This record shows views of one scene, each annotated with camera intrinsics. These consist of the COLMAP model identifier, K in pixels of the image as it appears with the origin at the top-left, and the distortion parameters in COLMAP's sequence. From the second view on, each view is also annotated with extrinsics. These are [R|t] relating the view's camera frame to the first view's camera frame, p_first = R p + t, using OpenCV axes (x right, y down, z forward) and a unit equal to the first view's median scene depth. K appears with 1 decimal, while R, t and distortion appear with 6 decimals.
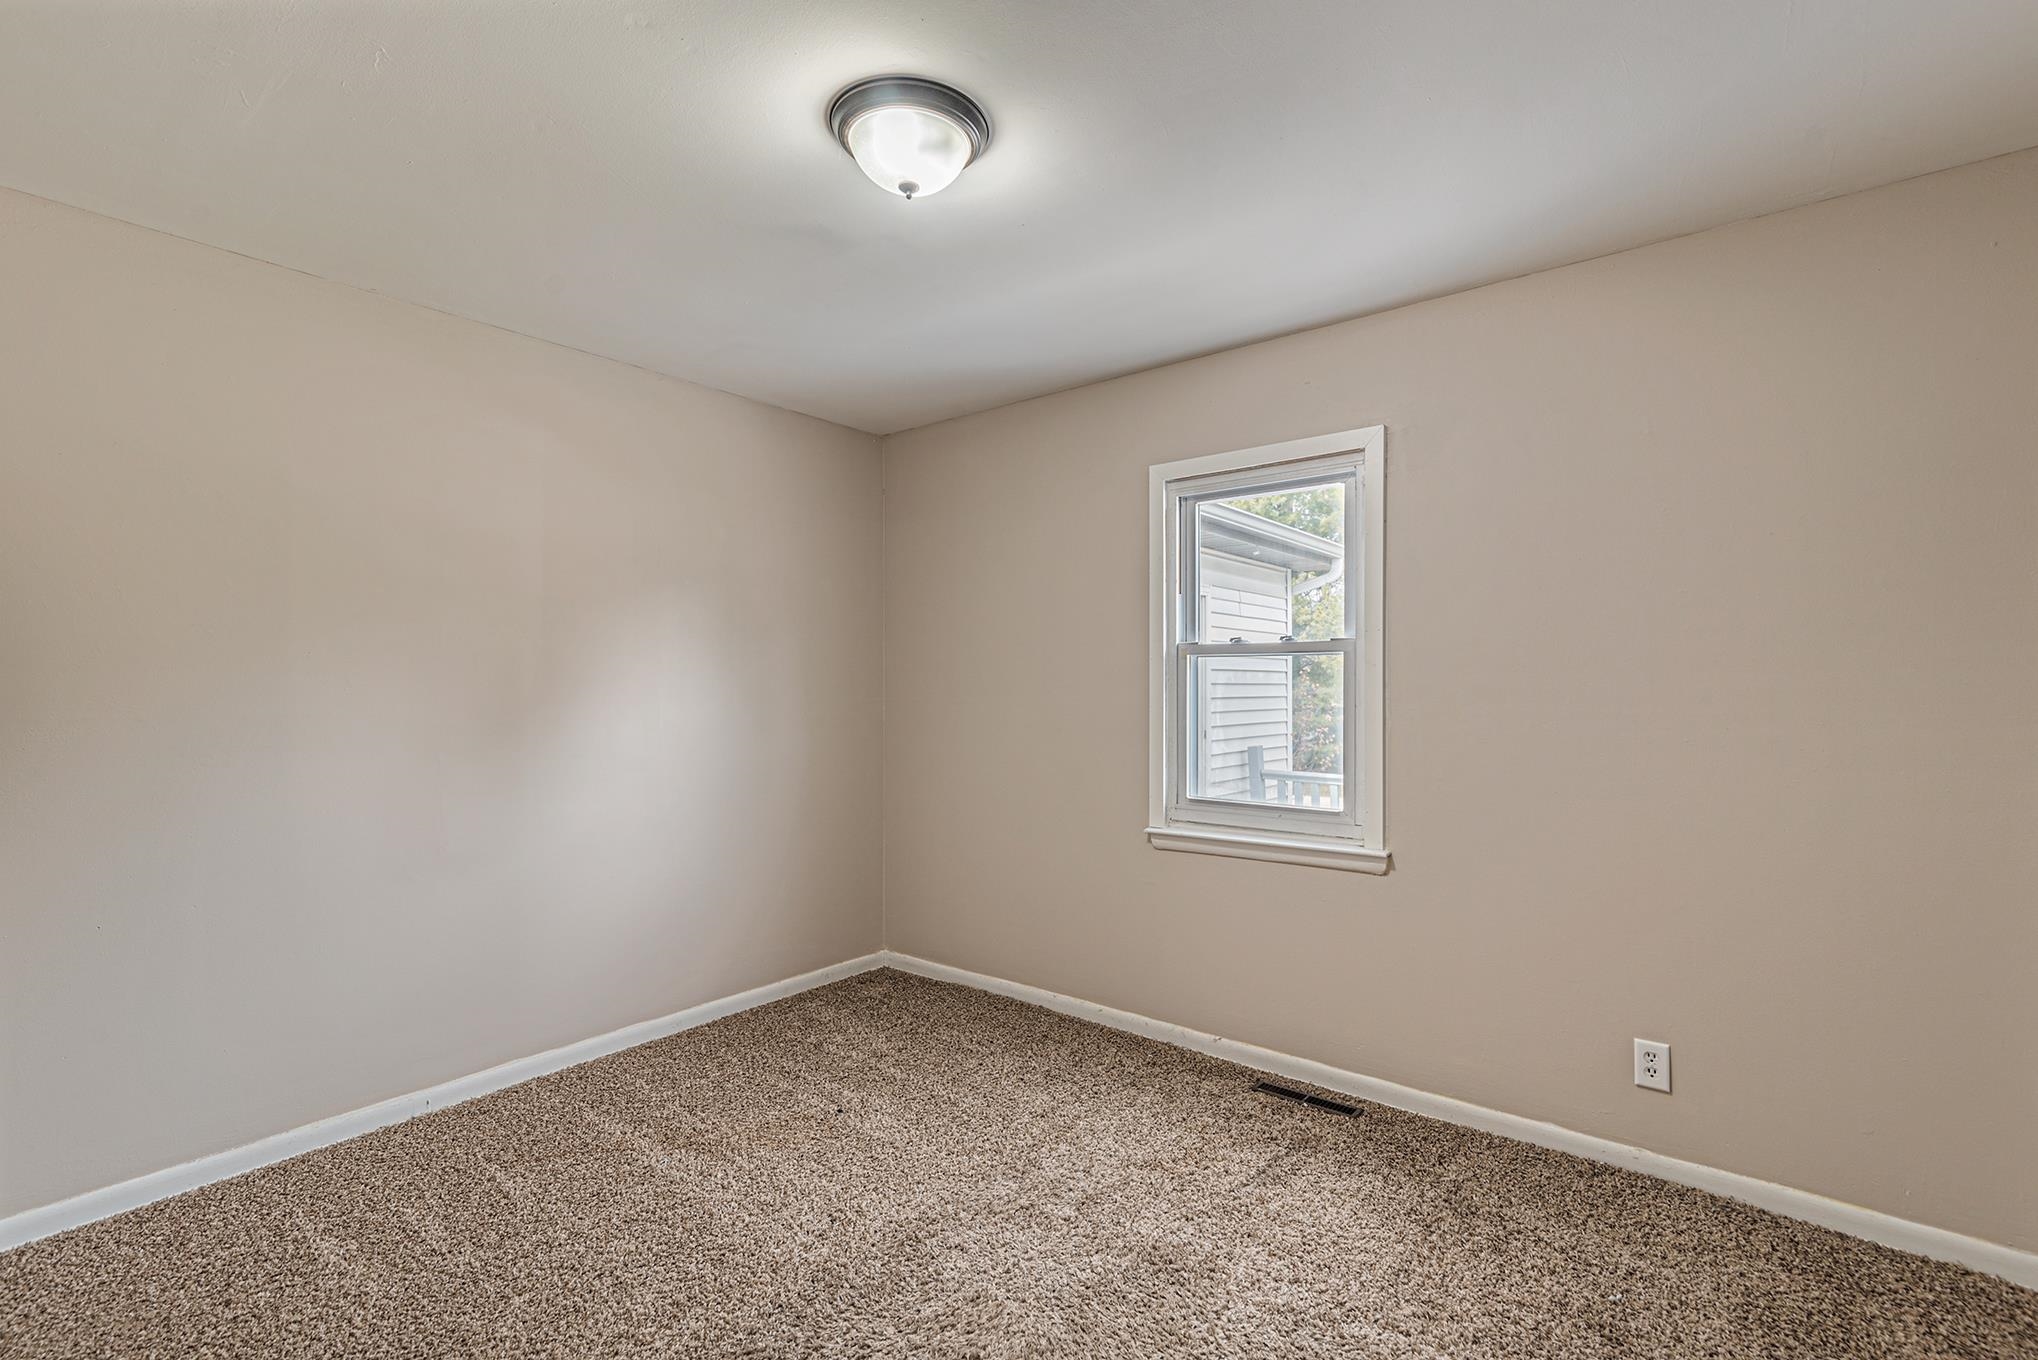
lens RADIAL K [[930.1, 0, 1023.6], [0, 930.1, 684.1], [0, 0, 1]] dist [0.012061, -0.000490]
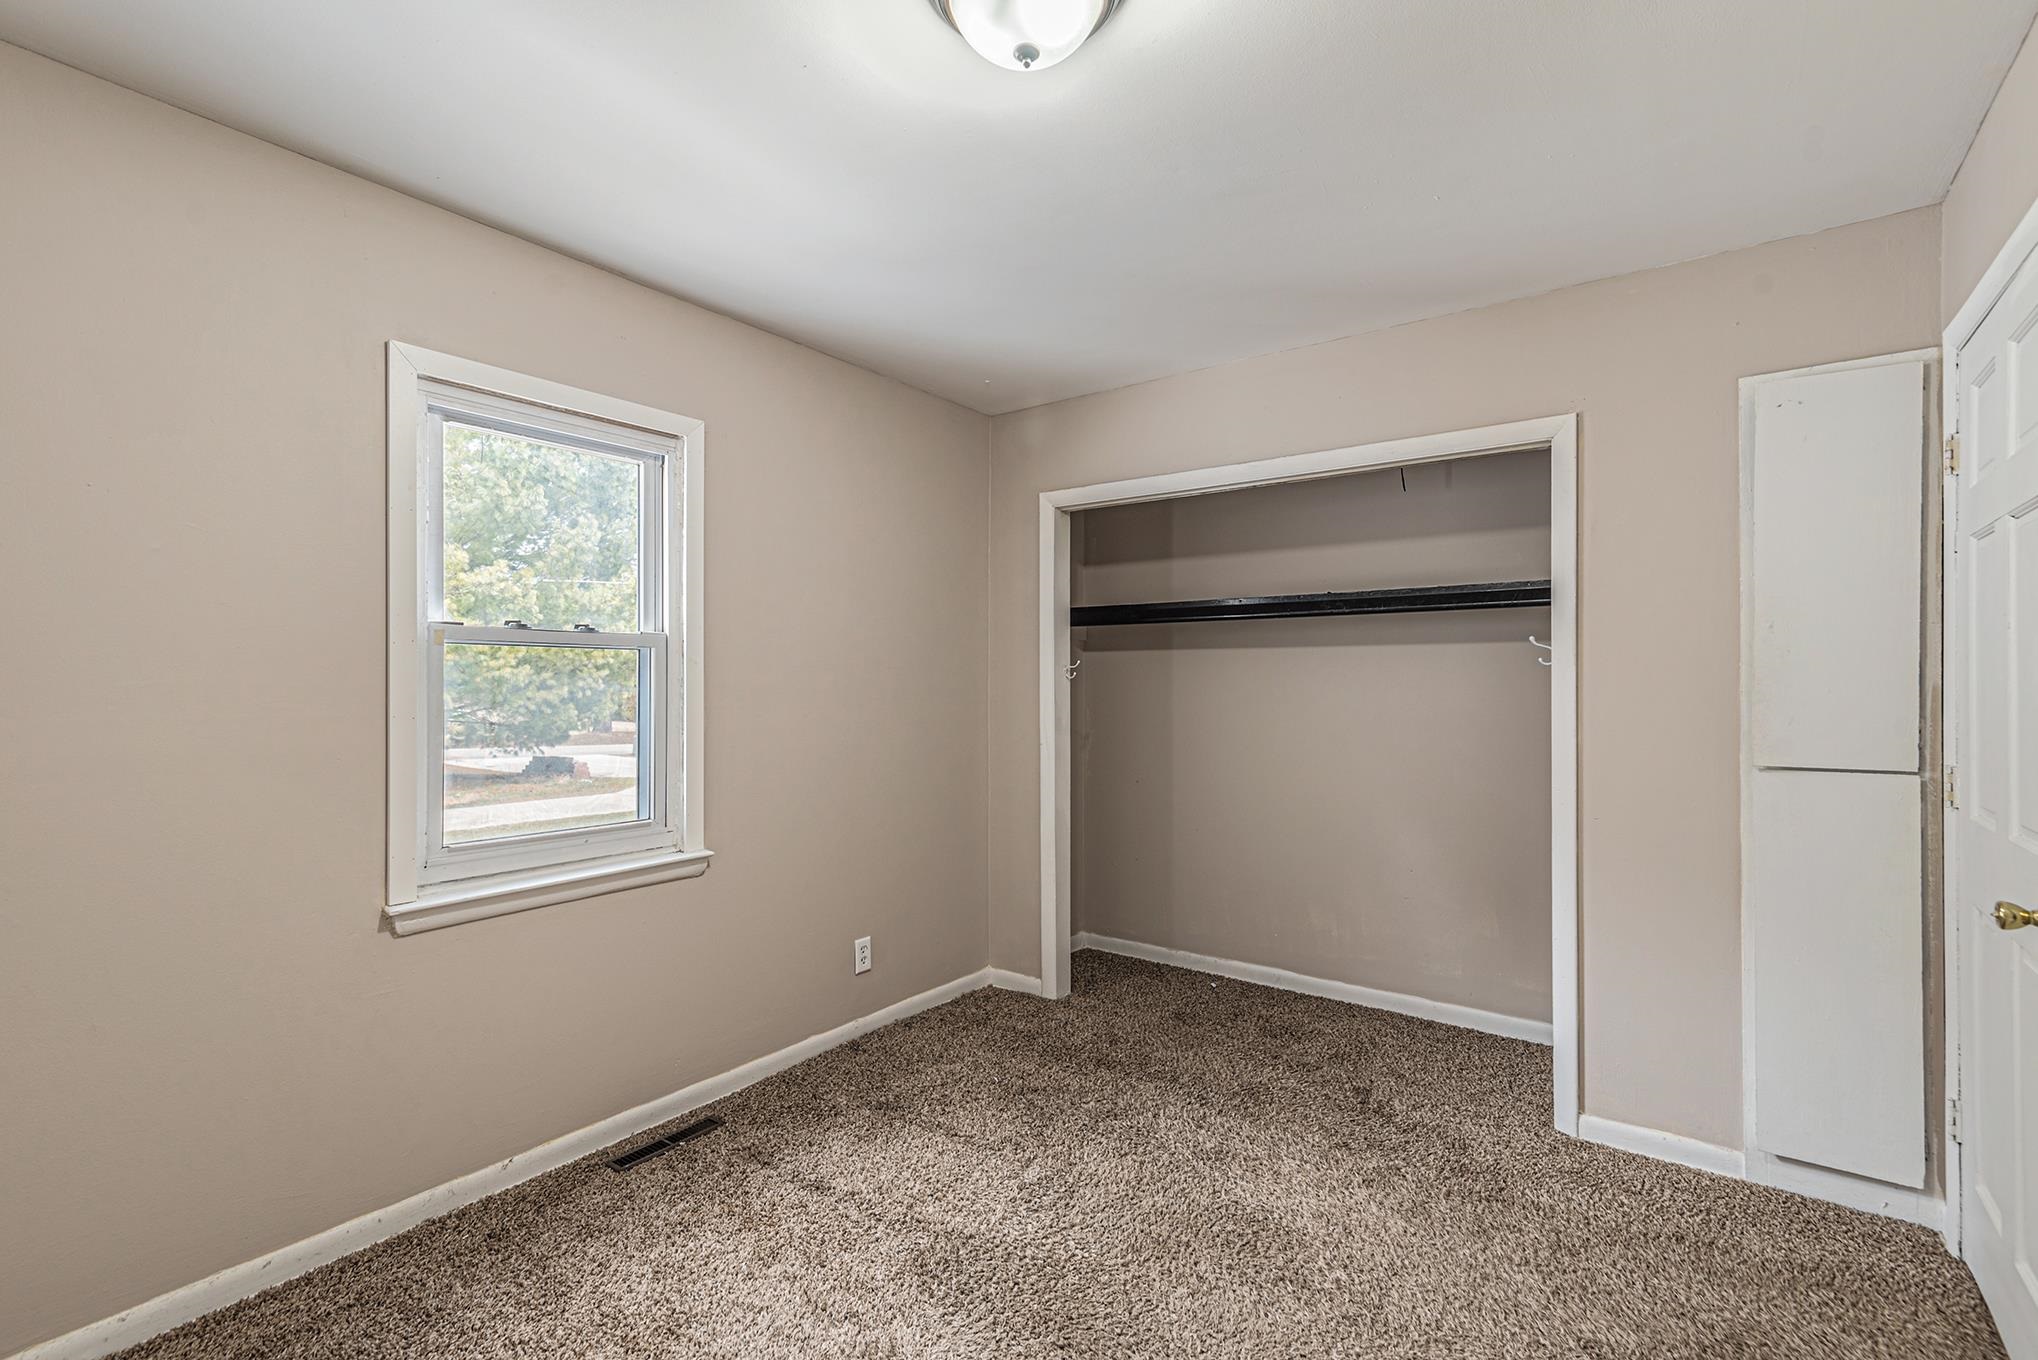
lens RADIAL K [[930.1, 0, 1023.6], [0, 930.1, 684.1], [0, 0, 1]] dist [0.012061, -0.000490]
pose [[-0.060145, 0.002985, 0.998185, -0.620218], [-0.003345, 0.999989, -0.003192, 0.003741], [-0.998184, -0.003530, -0.060134, 0.711741]]
